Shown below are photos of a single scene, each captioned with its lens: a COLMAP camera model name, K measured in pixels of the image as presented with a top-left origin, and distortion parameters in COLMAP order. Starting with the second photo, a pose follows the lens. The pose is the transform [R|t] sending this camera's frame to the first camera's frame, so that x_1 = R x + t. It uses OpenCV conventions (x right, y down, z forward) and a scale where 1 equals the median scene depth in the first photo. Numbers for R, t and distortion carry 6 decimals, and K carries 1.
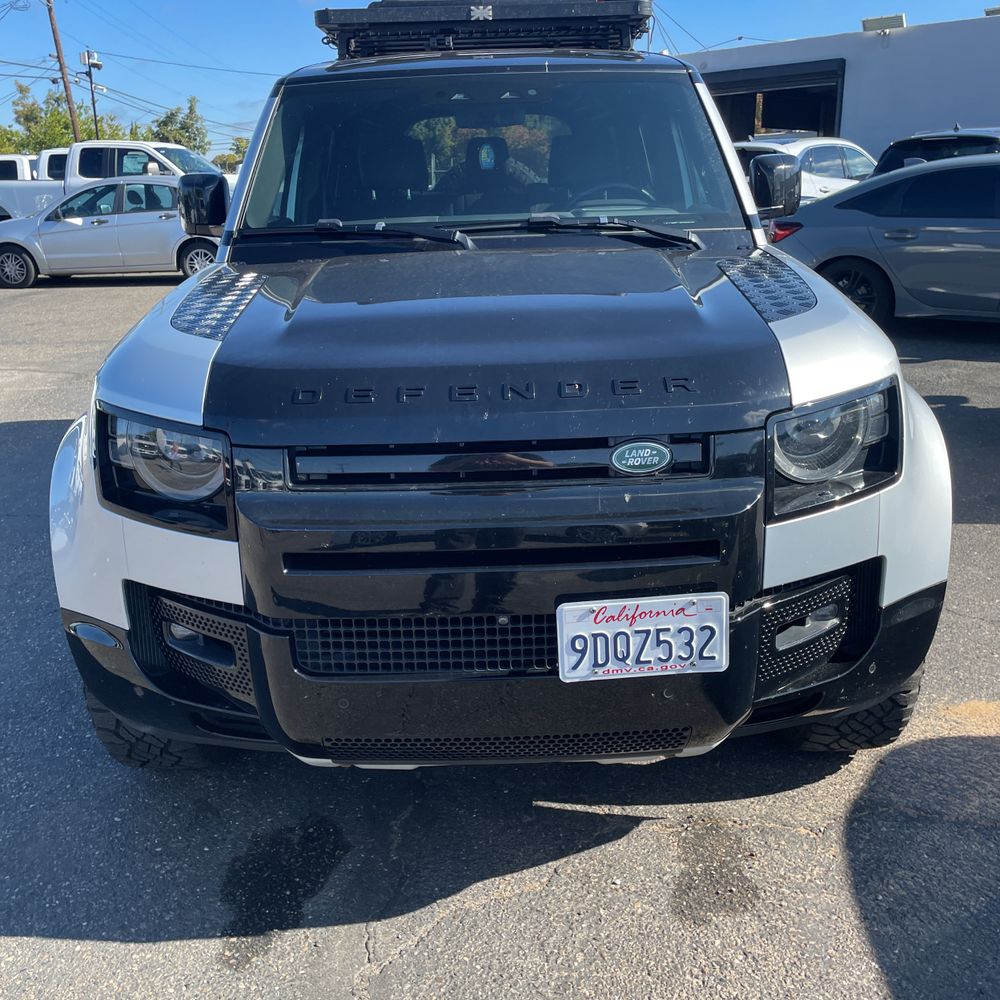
lens RADIAL K [[1051.3, 0, 521.8], [0, 1051.3, 501.0], [0, 0, 1]] dist [0.114170, -0.173461]
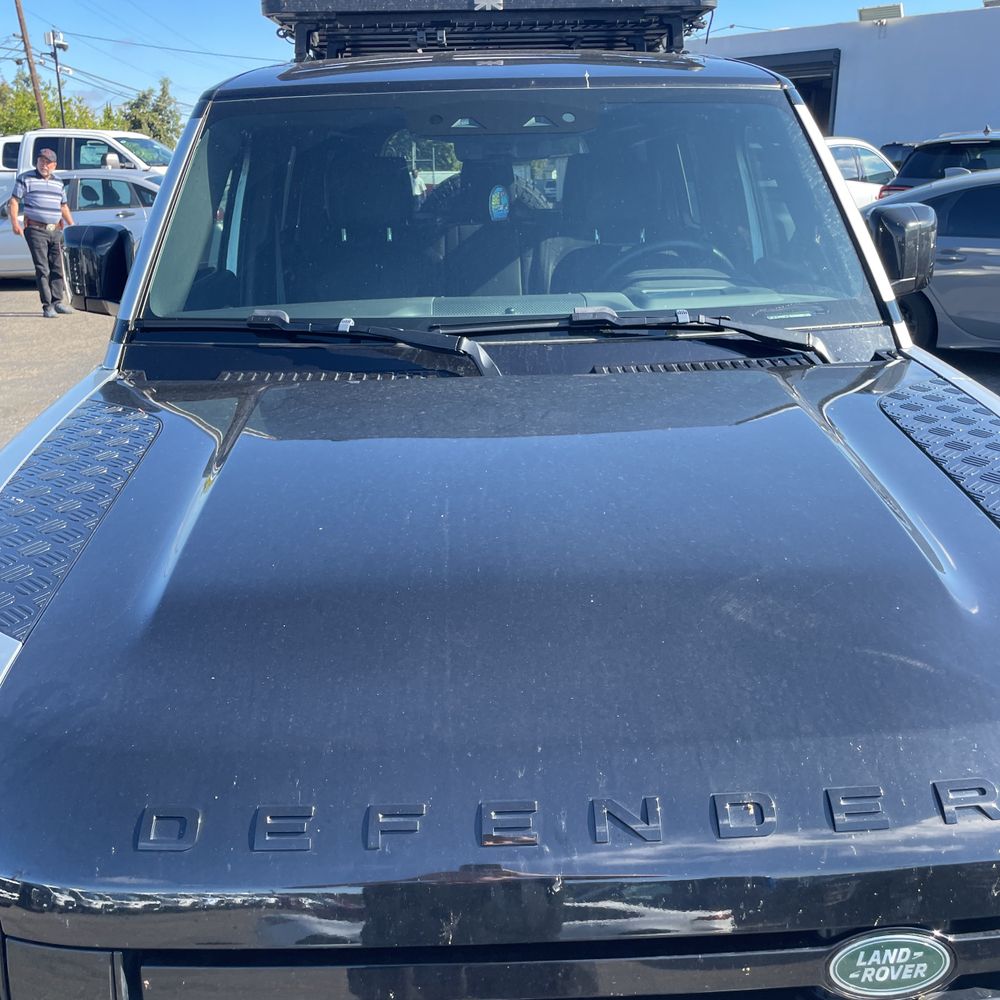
lens RADIAL K [[1038.8, 0, 527.3], [0, 1038.8, 499.0], [0, 0, 1]] dist [0.105688, -0.158329]
pose [[0.999679, 0.001761, 0.025294, -0.032910], [-0.002171, 0.999866, 0.016206, -0.142284], [-0.025262, -0.016255, 0.999549, 0.303588]]
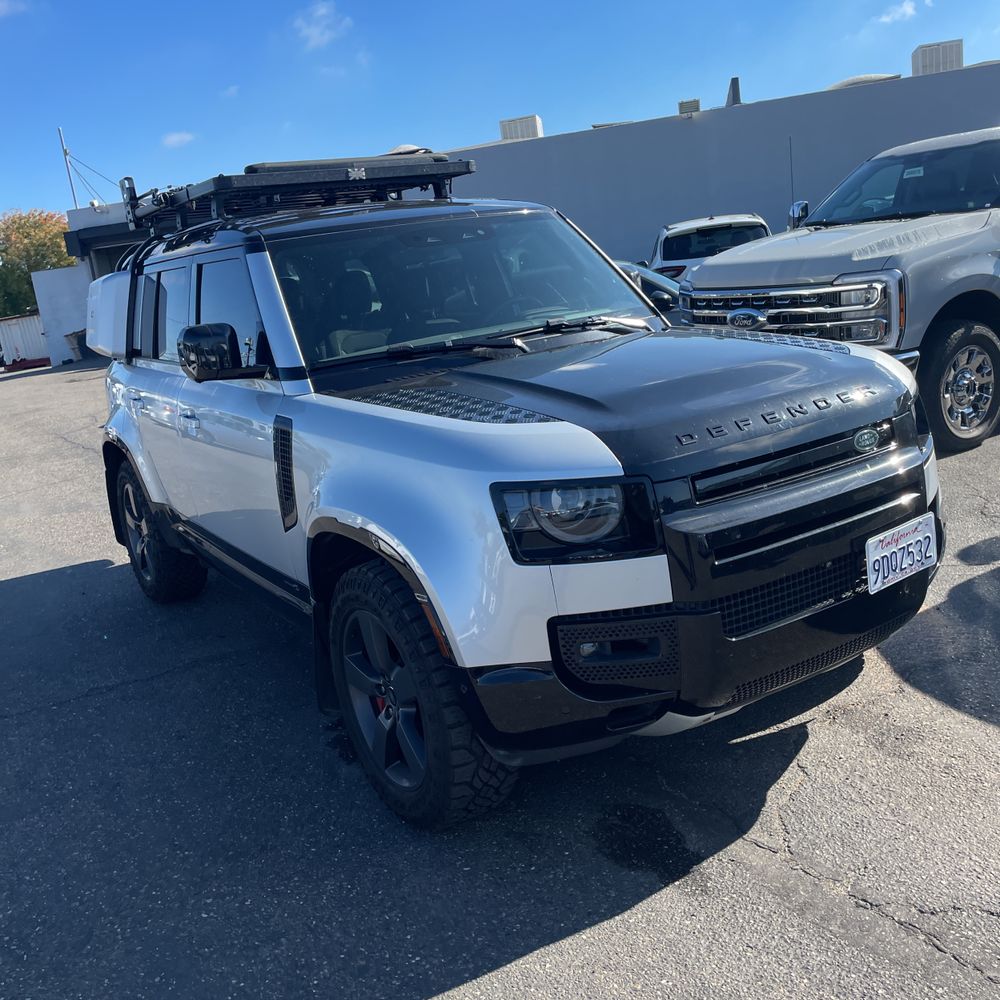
lens RADIAL K [[1038.8, 0, 527.3], [0, 1038.8, 499.0], [0, 0, 1]] dist [0.105688, -0.158329]
pose [[0.837245, -0.196897, 0.510150, -0.617262], [0.255767, 0.965591, -0.047080, -0.006950], [-0.483327, 0.169897, 0.858796, -0.032297]]
